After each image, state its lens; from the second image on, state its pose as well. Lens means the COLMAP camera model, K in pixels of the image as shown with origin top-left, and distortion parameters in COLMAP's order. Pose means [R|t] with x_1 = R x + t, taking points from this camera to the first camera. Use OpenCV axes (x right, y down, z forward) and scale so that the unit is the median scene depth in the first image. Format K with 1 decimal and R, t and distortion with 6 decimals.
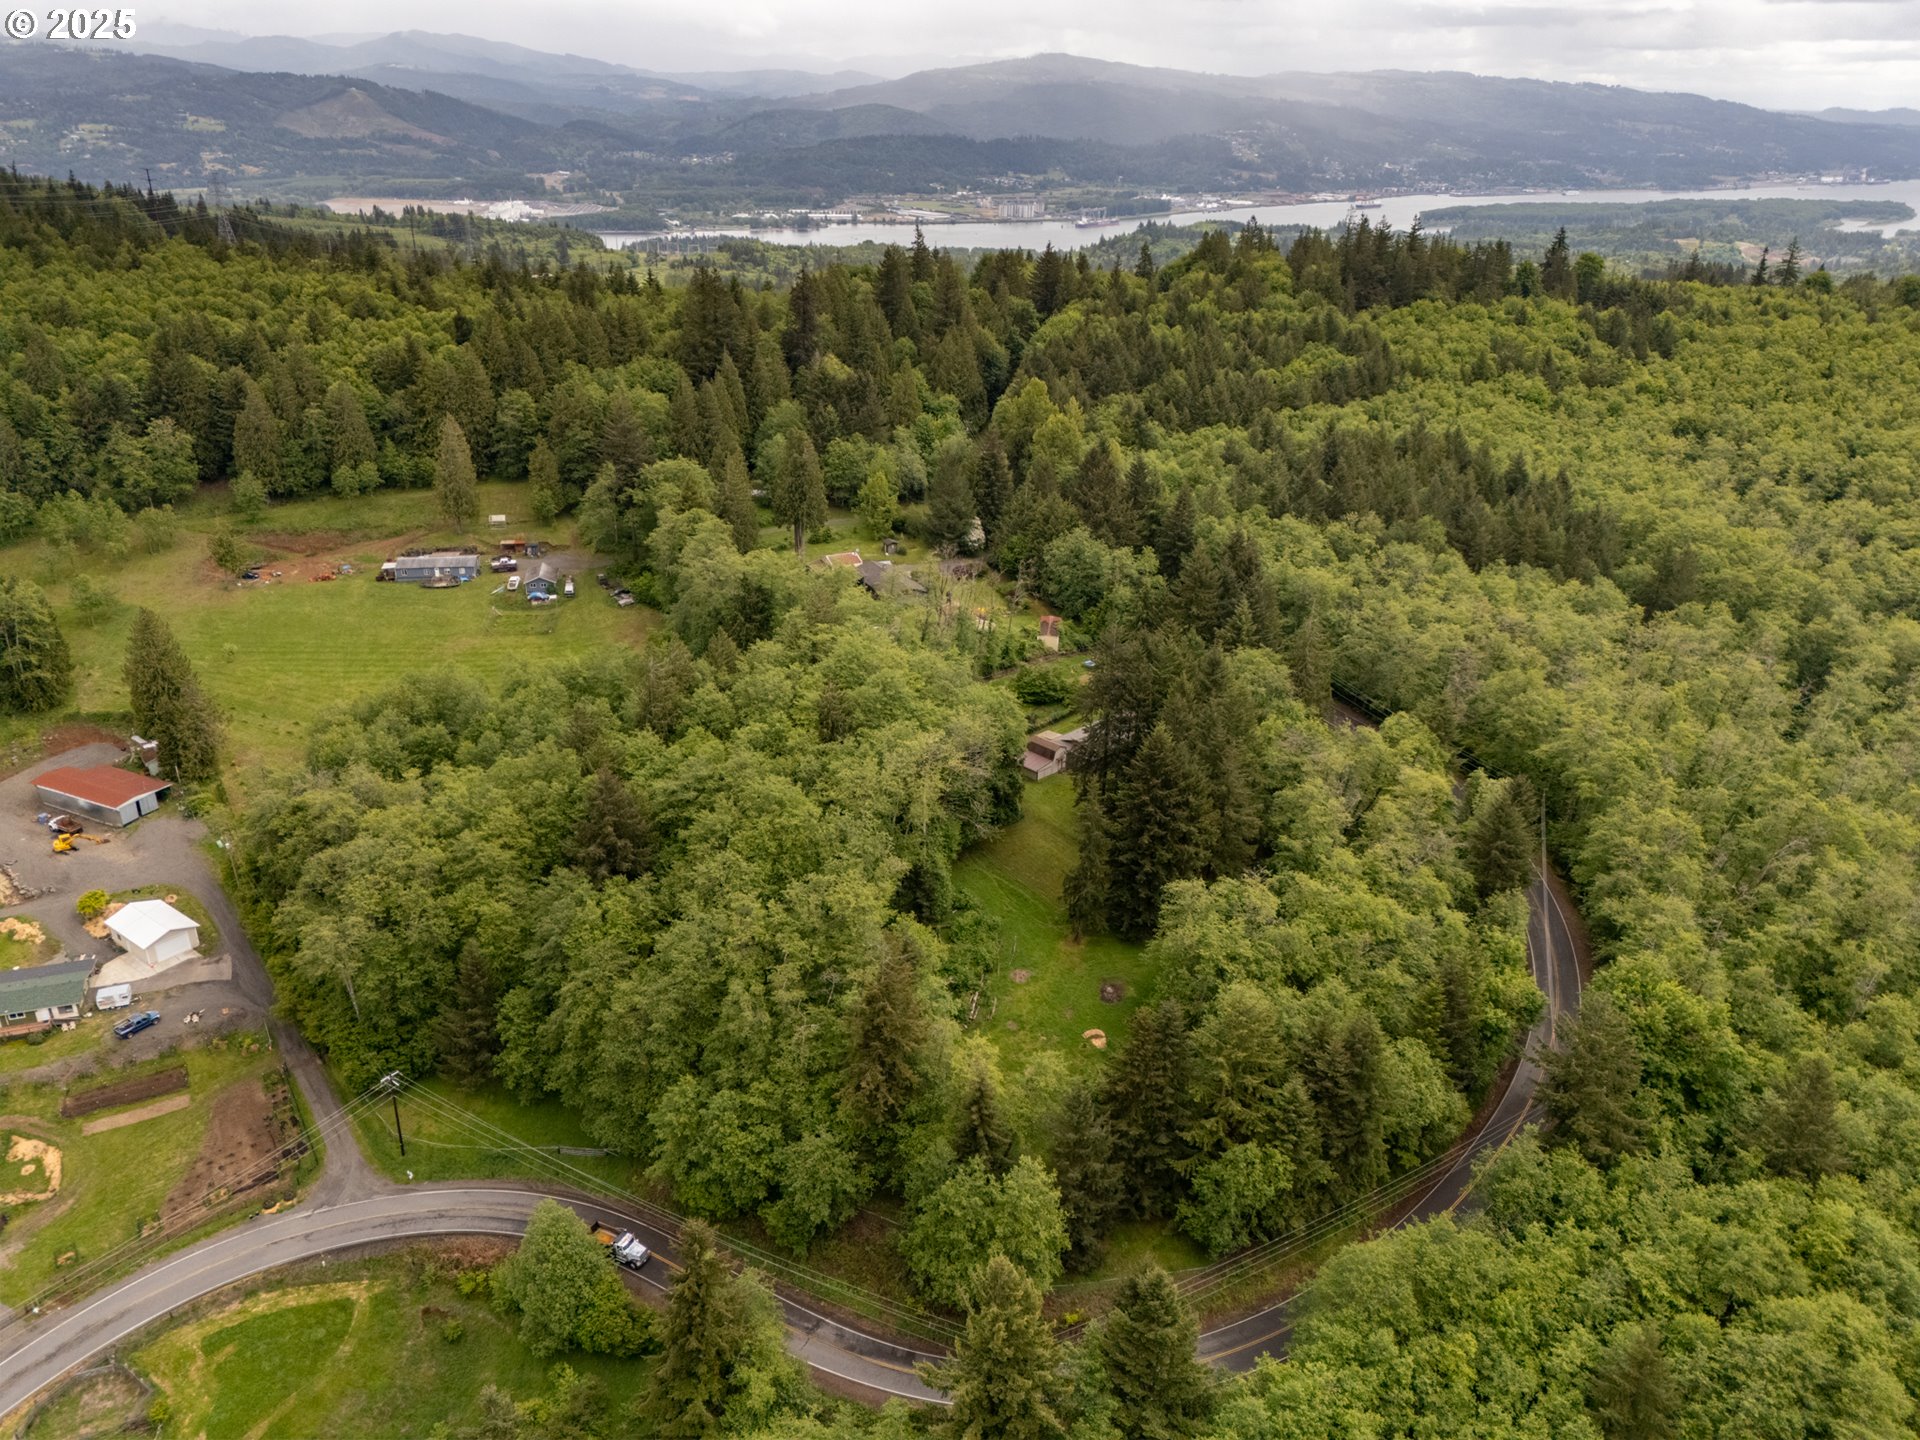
lens RADIAL K [[1403.5, 0, 963.6], [0, 1403.5, 722.6], [0, 0, 1]] dist [0.081215, -0.074724]
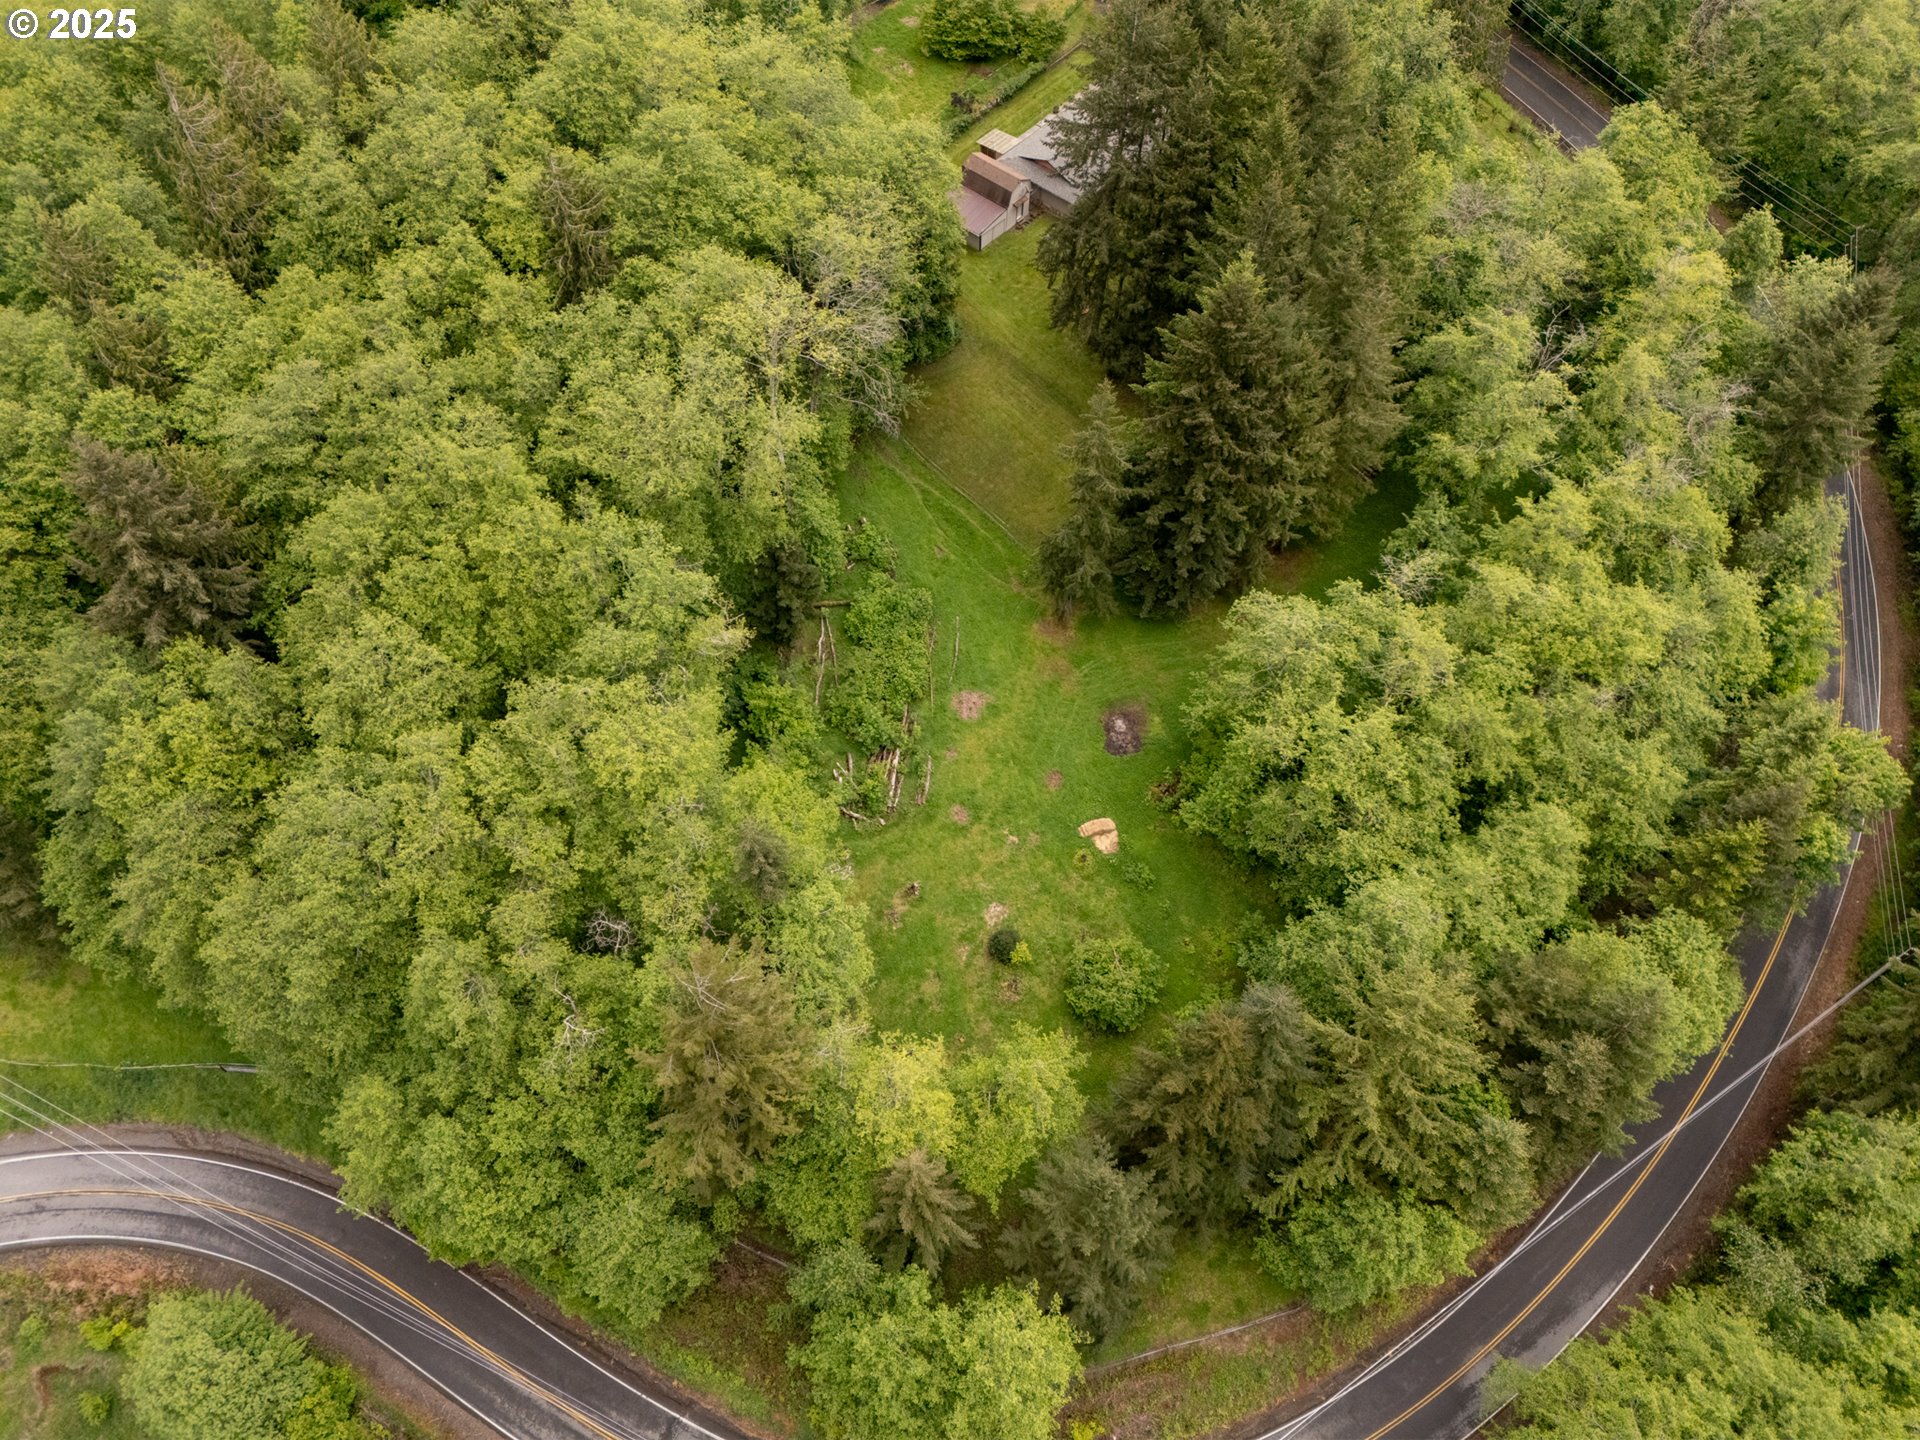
lens RADIAL K [[1406.8, 0, 961.8], [0, 1406.8, 726.2], [0, 0, 1]] dist [0.047224, -0.025299]
pose [[0.997642, -0.060599, 0.032227, 0.018658], [0.033841, 0.842792, 0.537174, -0.132970], [-0.059712, -0.534816, 0.842856, 0.524089]]
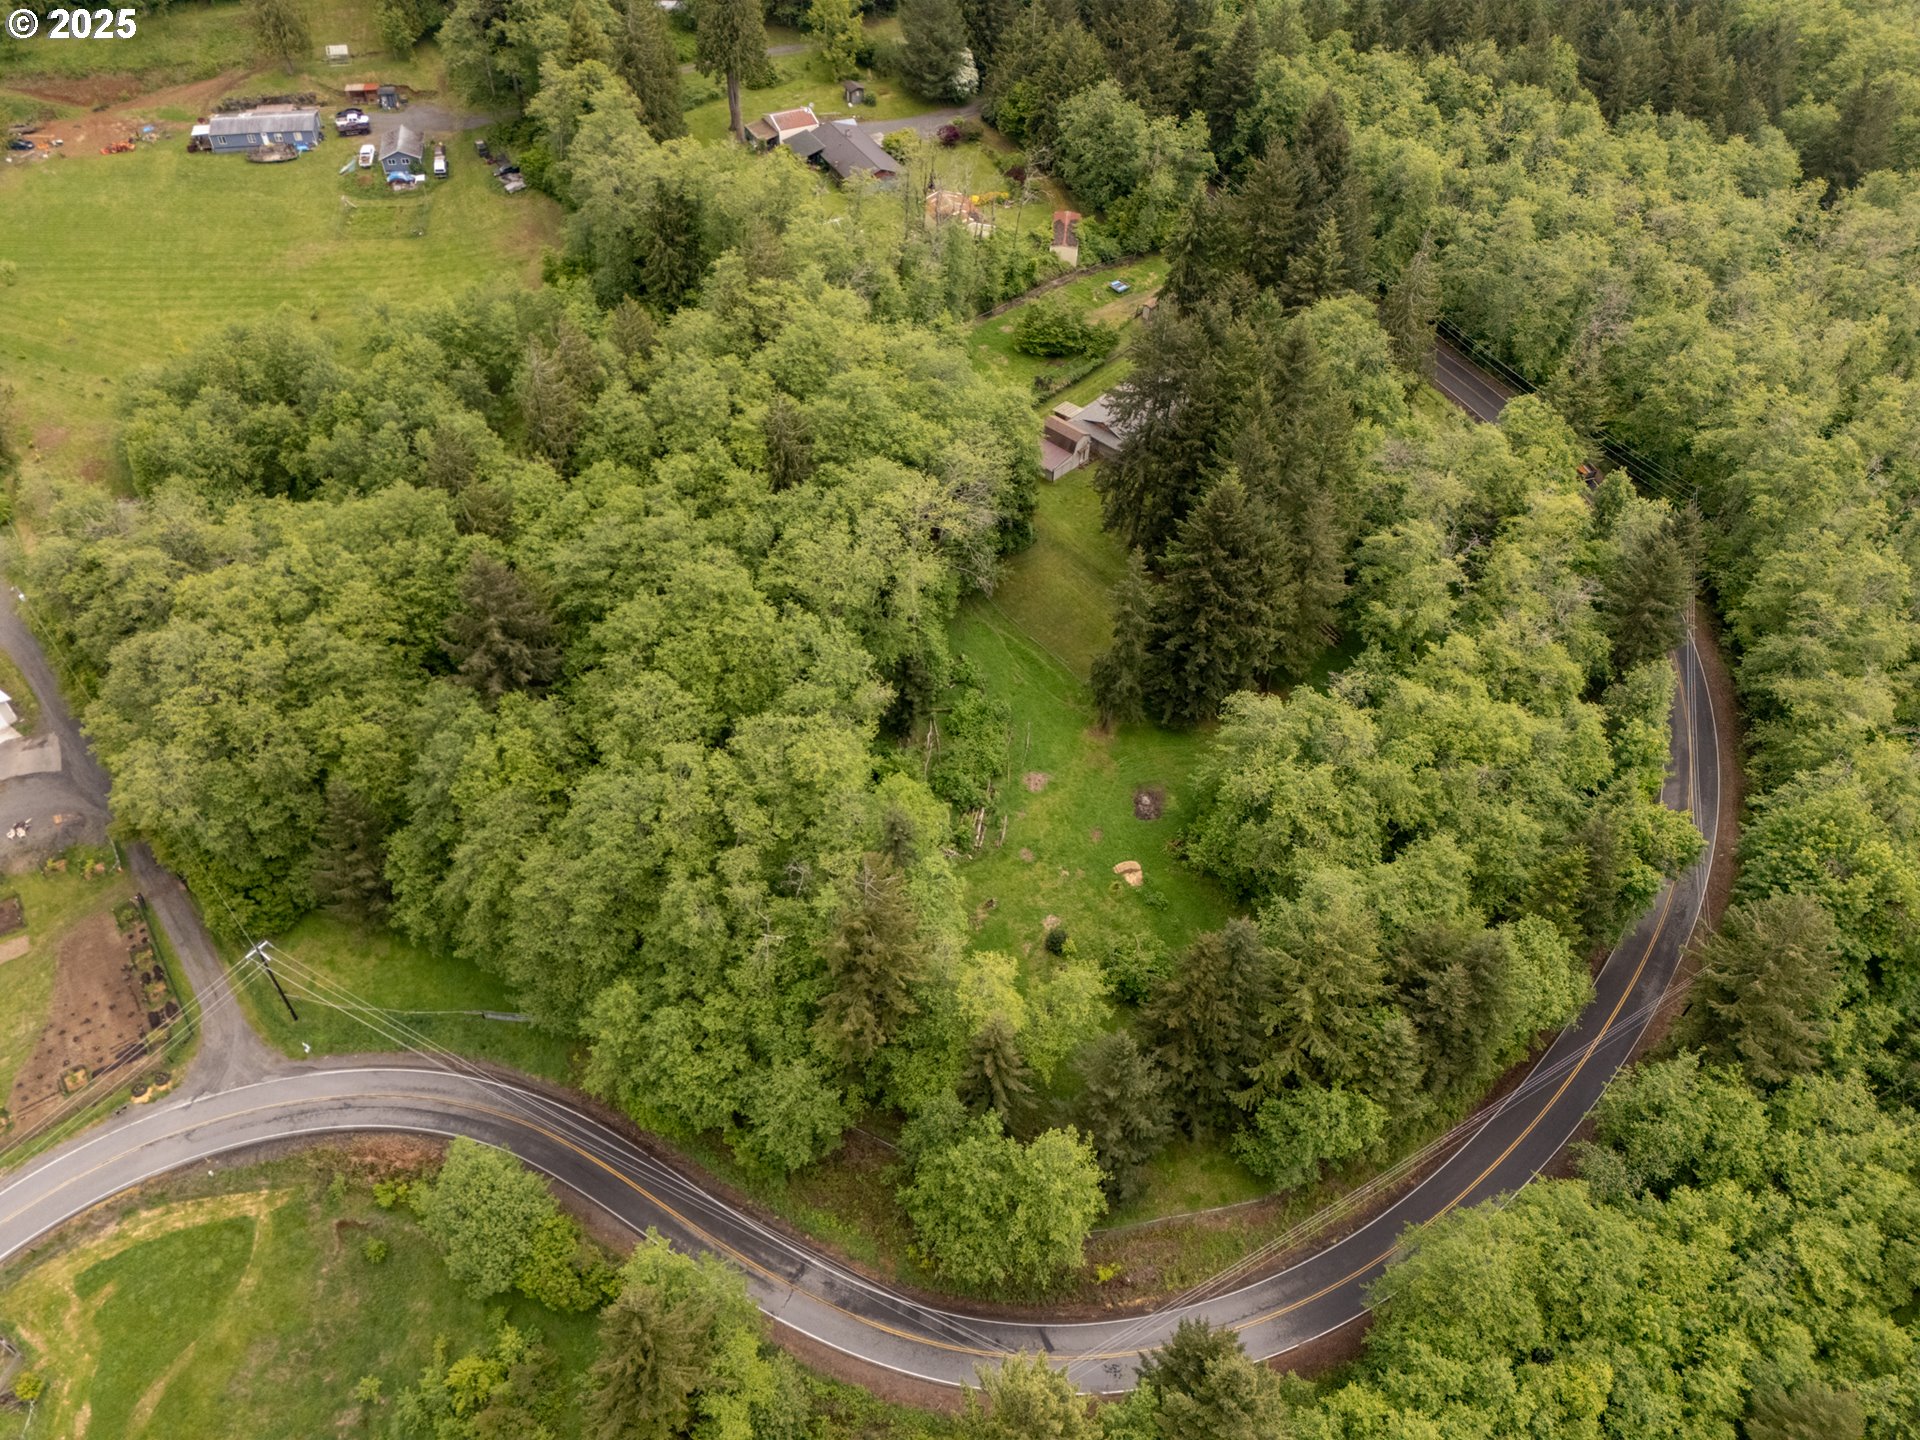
lens RADIAL K [[1401.6, 0, 962.7], [0, 1401.6, 726.4], [0, 0, 1]] dist [0.067969, -0.048294]
pose [[0.999873, -0.013100, 0.009070, -0.009119], [0.008932, 0.932230, 0.361756, -0.147579], [-0.013194, -0.361629, 0.932229, 0.273669]]
